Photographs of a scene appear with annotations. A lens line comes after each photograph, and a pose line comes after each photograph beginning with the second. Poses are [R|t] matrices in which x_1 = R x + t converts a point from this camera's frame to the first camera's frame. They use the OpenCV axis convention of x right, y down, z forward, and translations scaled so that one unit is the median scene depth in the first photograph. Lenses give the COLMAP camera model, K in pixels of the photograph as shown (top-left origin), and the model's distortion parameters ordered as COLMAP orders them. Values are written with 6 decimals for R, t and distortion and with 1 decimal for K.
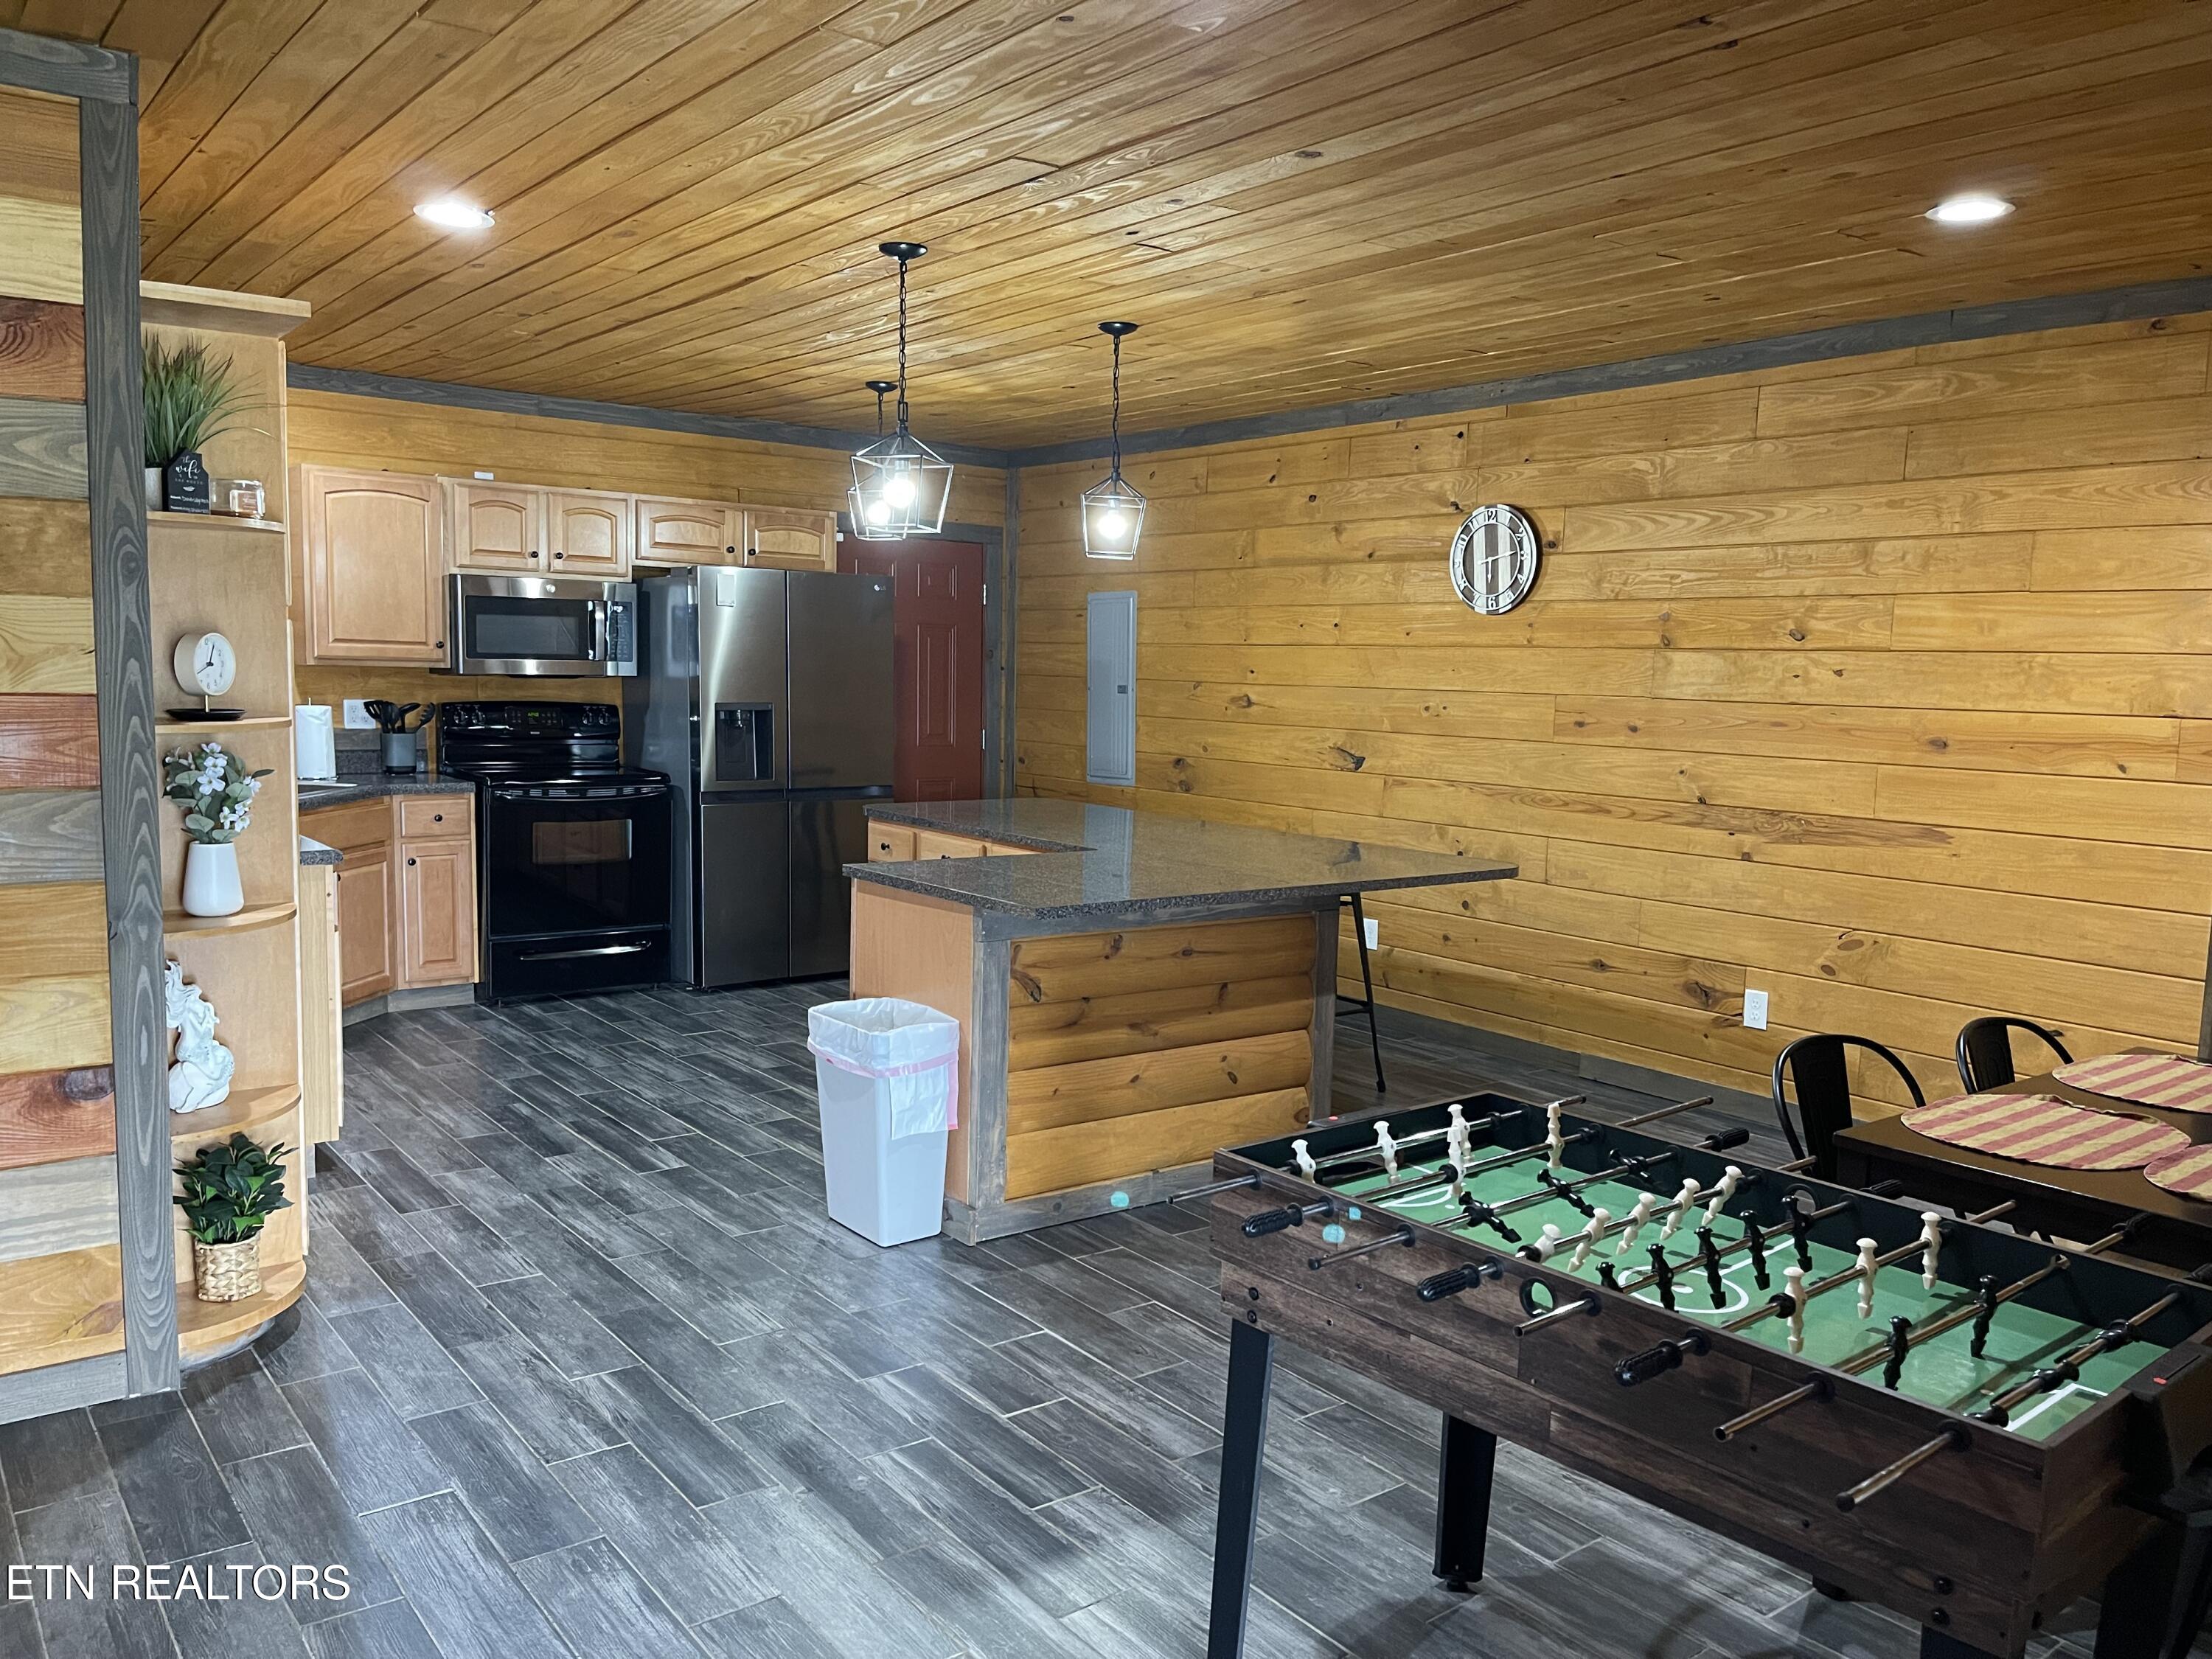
lens RADIAL K [[1654.1, 0, 1120.9], [0, 1654.1, 848.4], [0, 0, 1]] dist [0.039189, -0.060381]
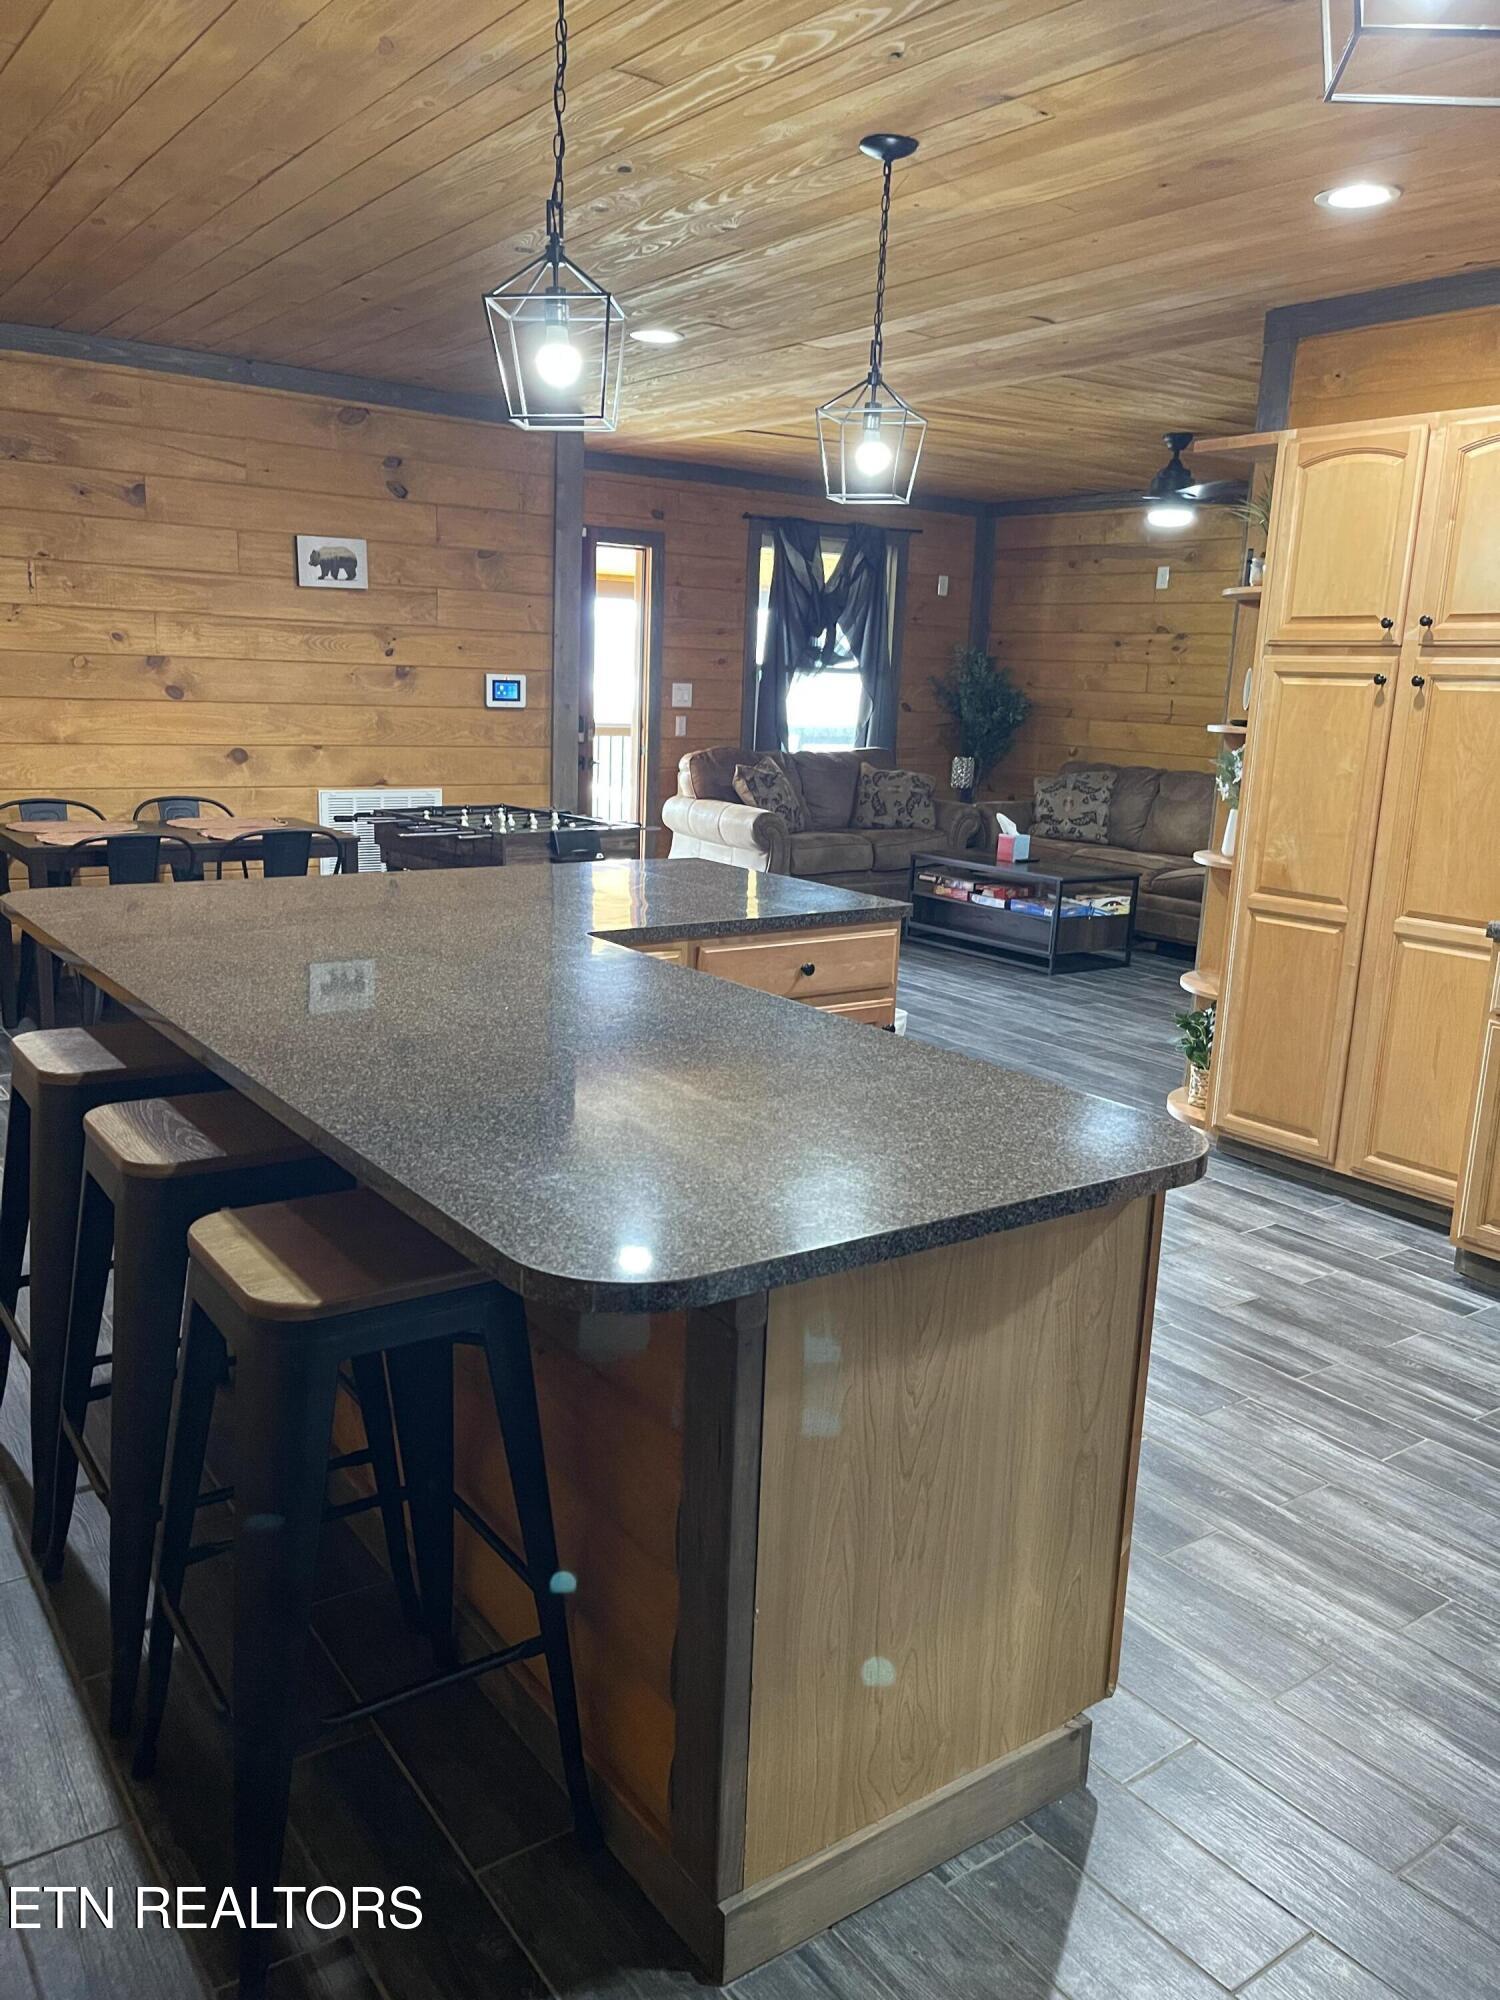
lens RADIAL K [[1495.6, 0, 745.3], [0, 1495.6, 1000.2], [0, 0, 1]] dist [0.039189, -0.060381]
pose [[-0.997087, -0.071120, 0.027571, -0.111541], [-0.058600, 0.945610, 0.319980, -0.196317], [-0.048829, 0.317432, -0.947023, 1.843032]]
